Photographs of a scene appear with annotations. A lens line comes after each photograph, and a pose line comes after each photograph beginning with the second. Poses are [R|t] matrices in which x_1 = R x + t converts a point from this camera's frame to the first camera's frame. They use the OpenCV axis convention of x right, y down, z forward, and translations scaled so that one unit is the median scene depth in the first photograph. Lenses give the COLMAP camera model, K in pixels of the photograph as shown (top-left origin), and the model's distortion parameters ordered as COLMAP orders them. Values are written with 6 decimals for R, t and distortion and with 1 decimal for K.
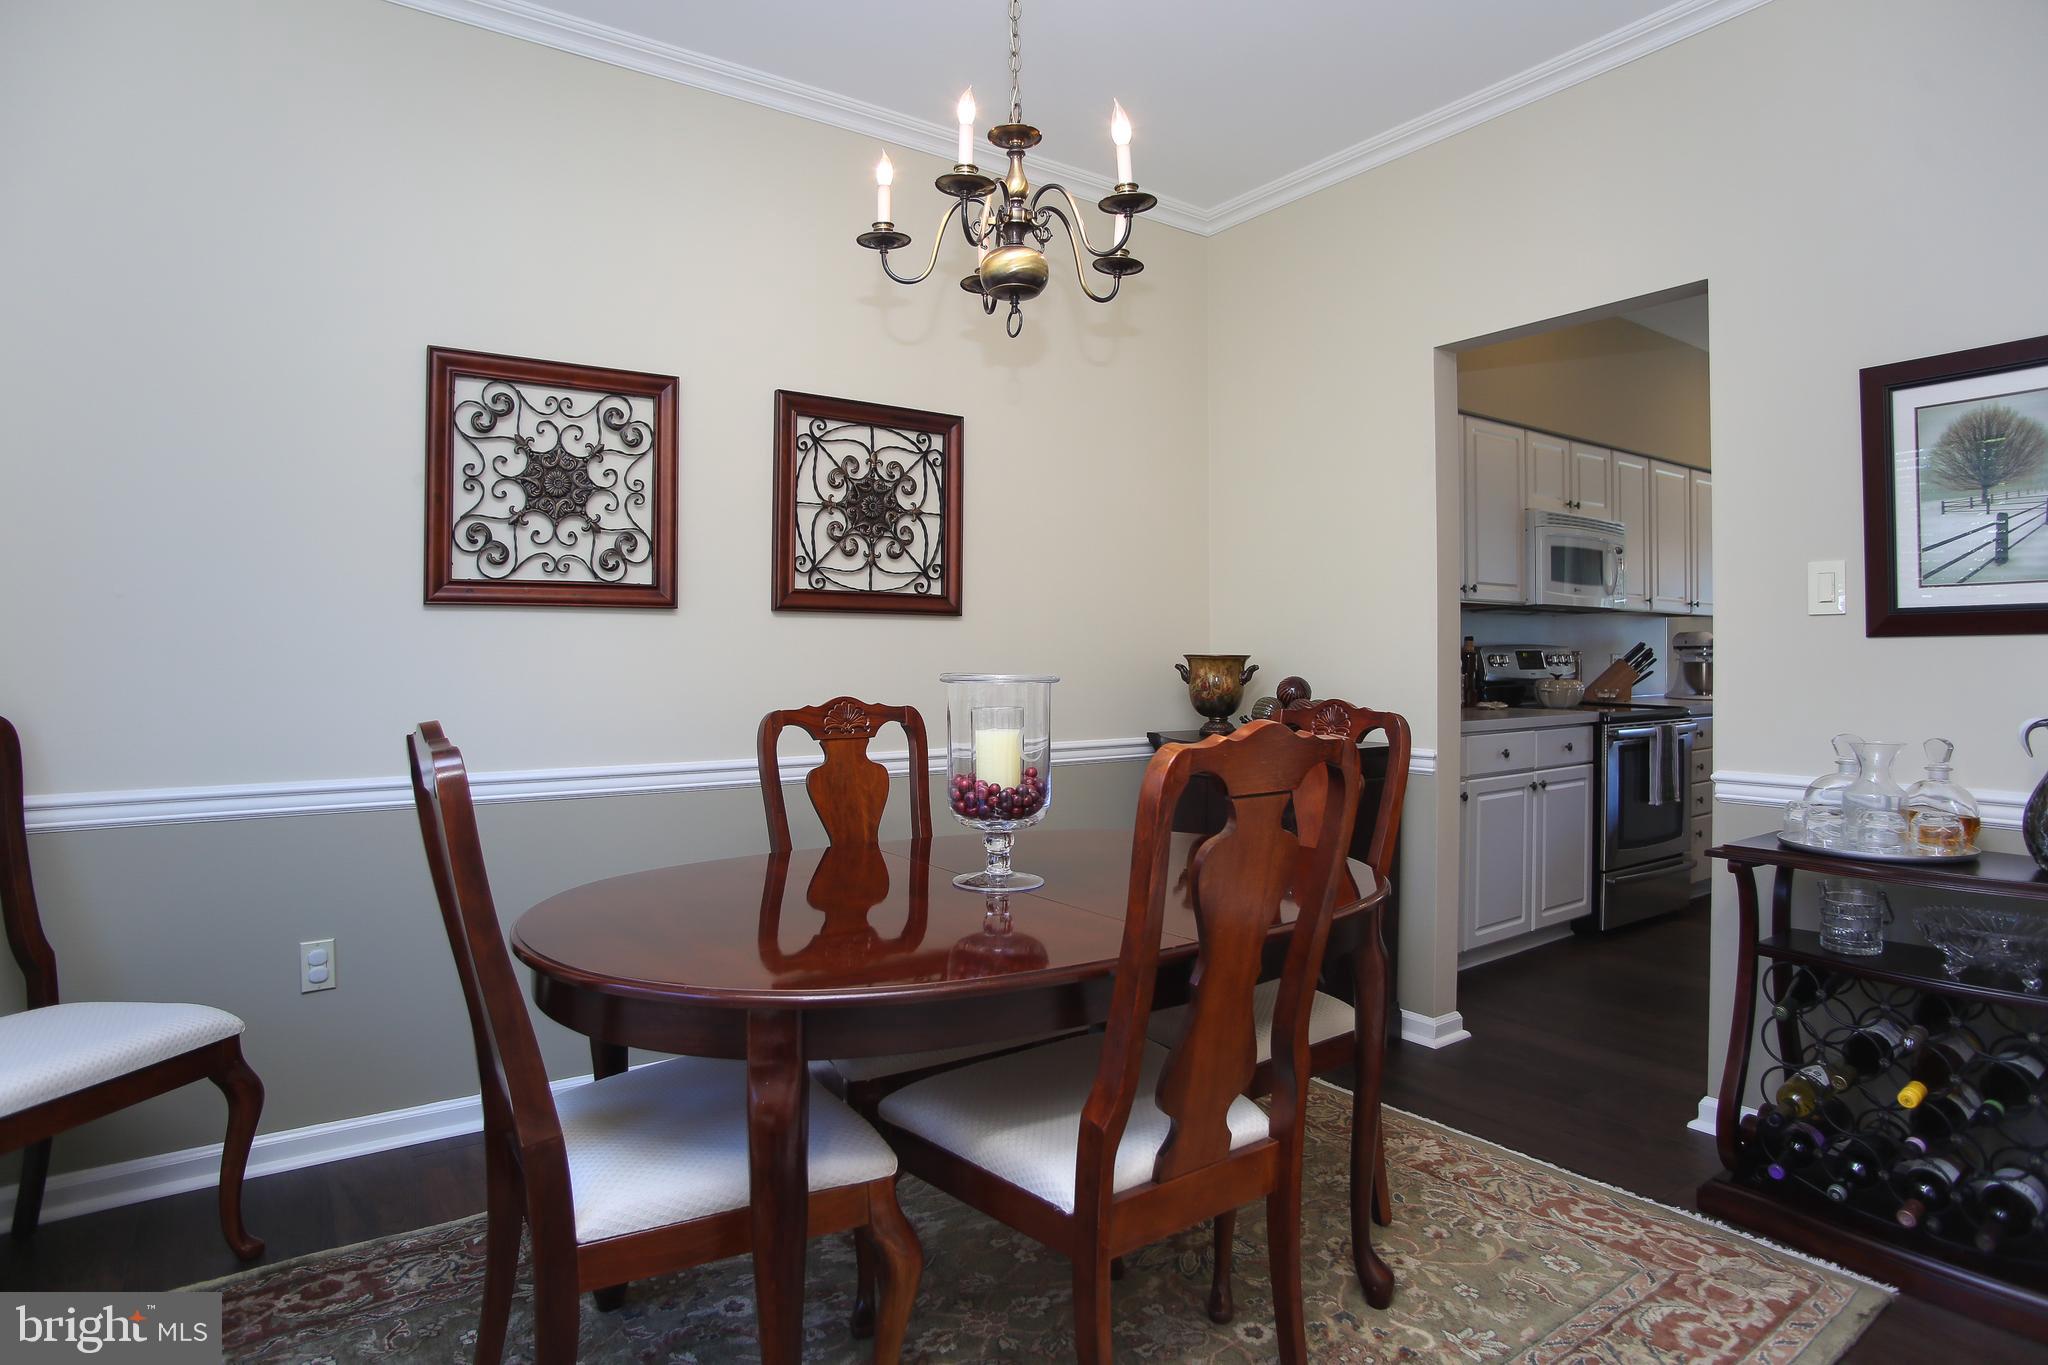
lens RADIAL K [[1124.6, 0, 1034.0], [0, 1124.6, 691.6], [0, 0, 1]] dist [-0.051598, 0.007255]
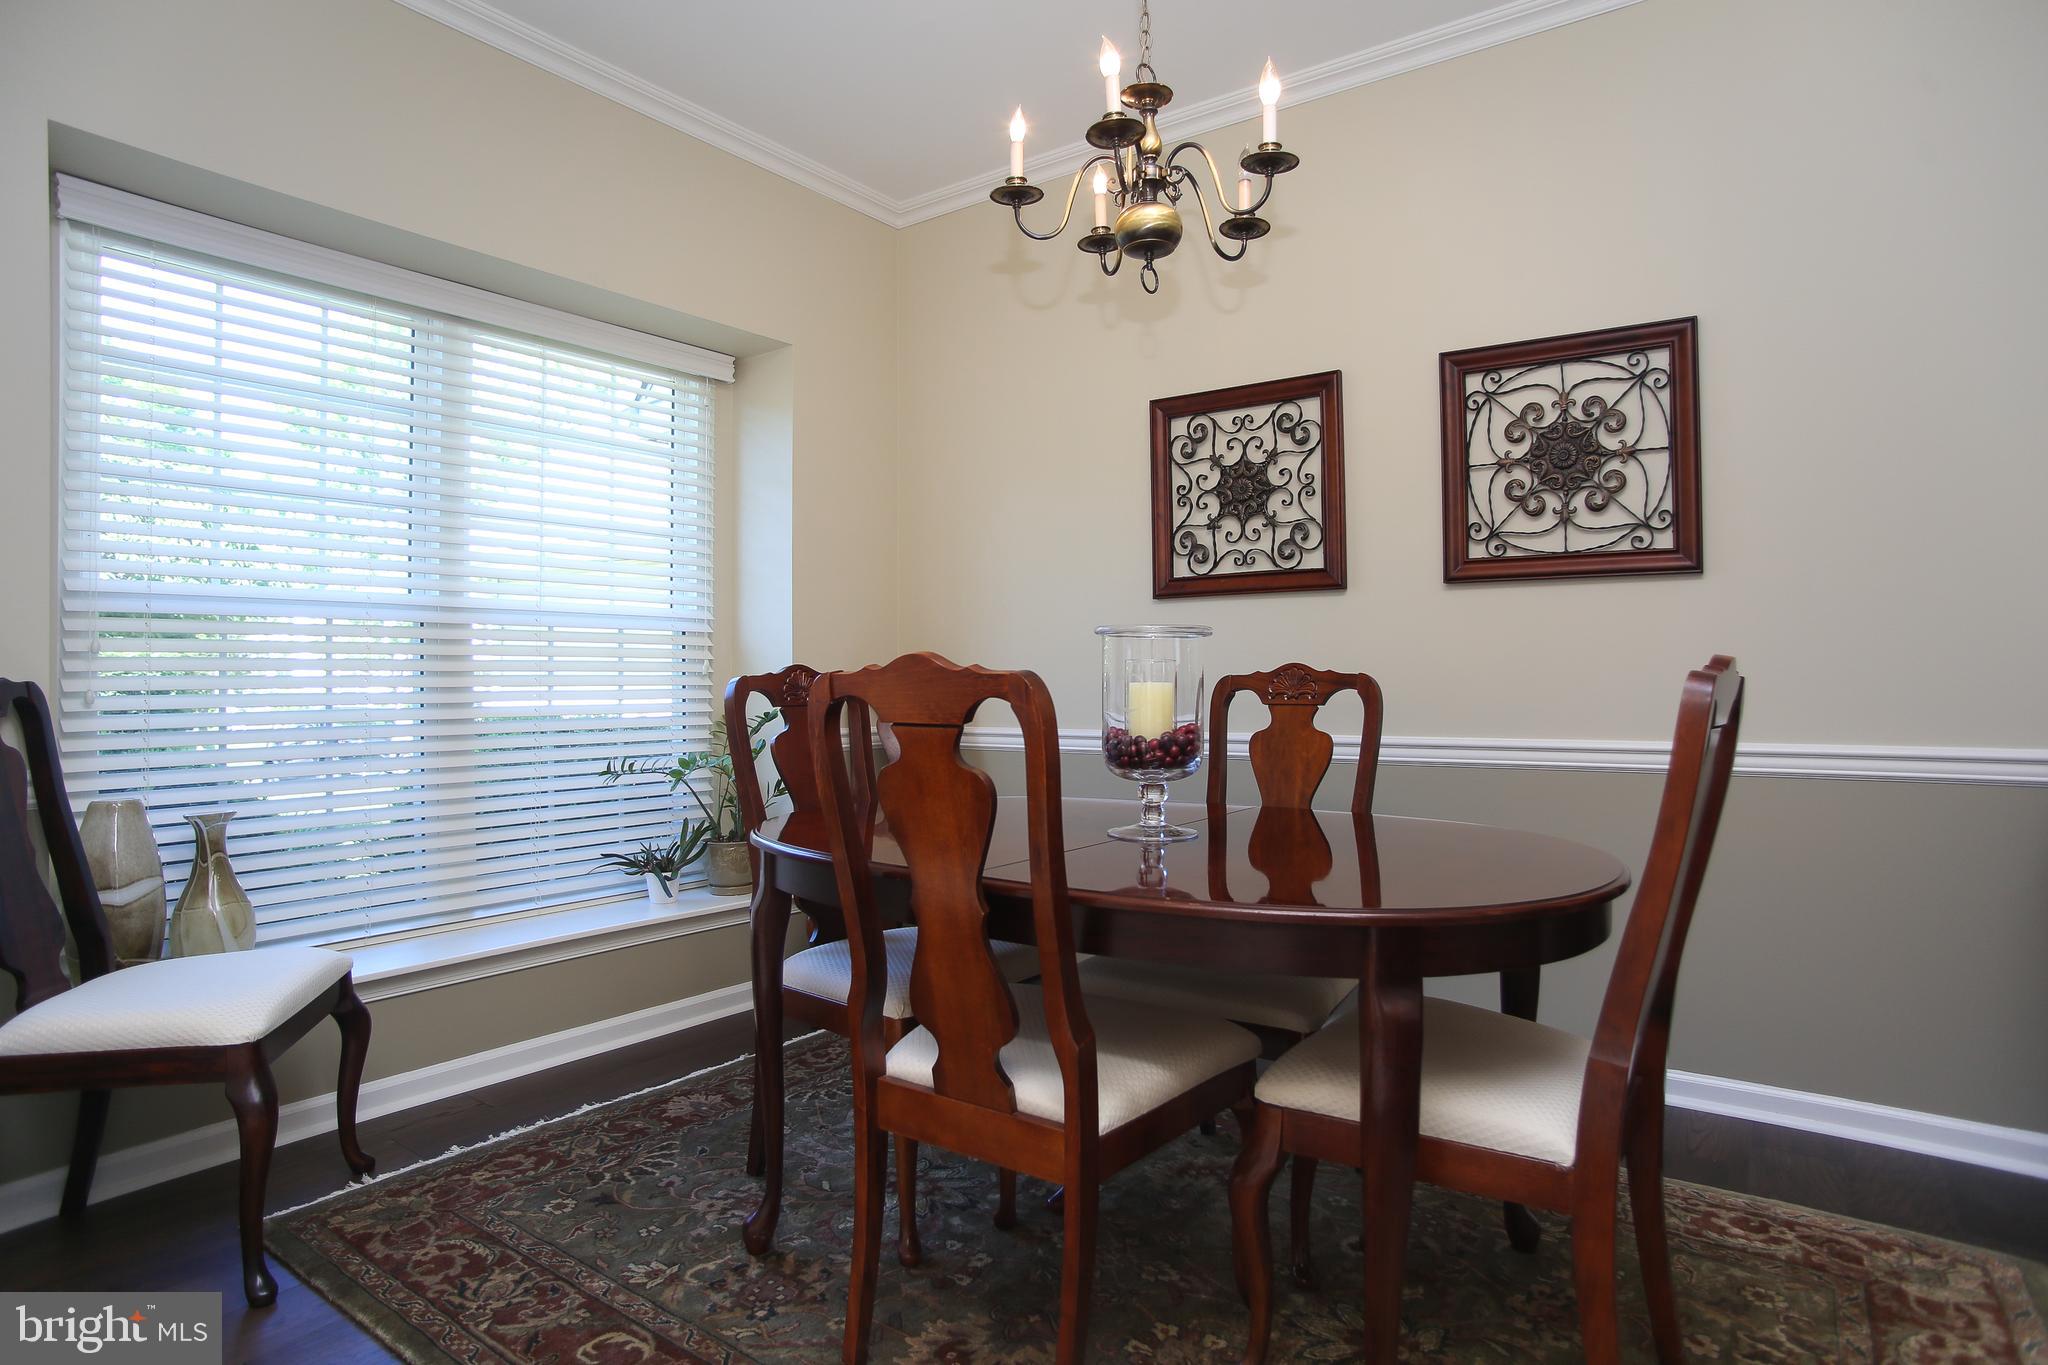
lens RADIAL K [[1124.6, 0, 1022.6], [0, 1124.6, 673.3], [0, 0, 1]] dist [-0.051598, 0.007255]
pose [[0.373612, -0.007851, -0.927552, 0.554586], [-0.022547, 0.999592, -0.017543, 0.031058], [0.927311, 0.027467, 0.373283, 0.338232]]
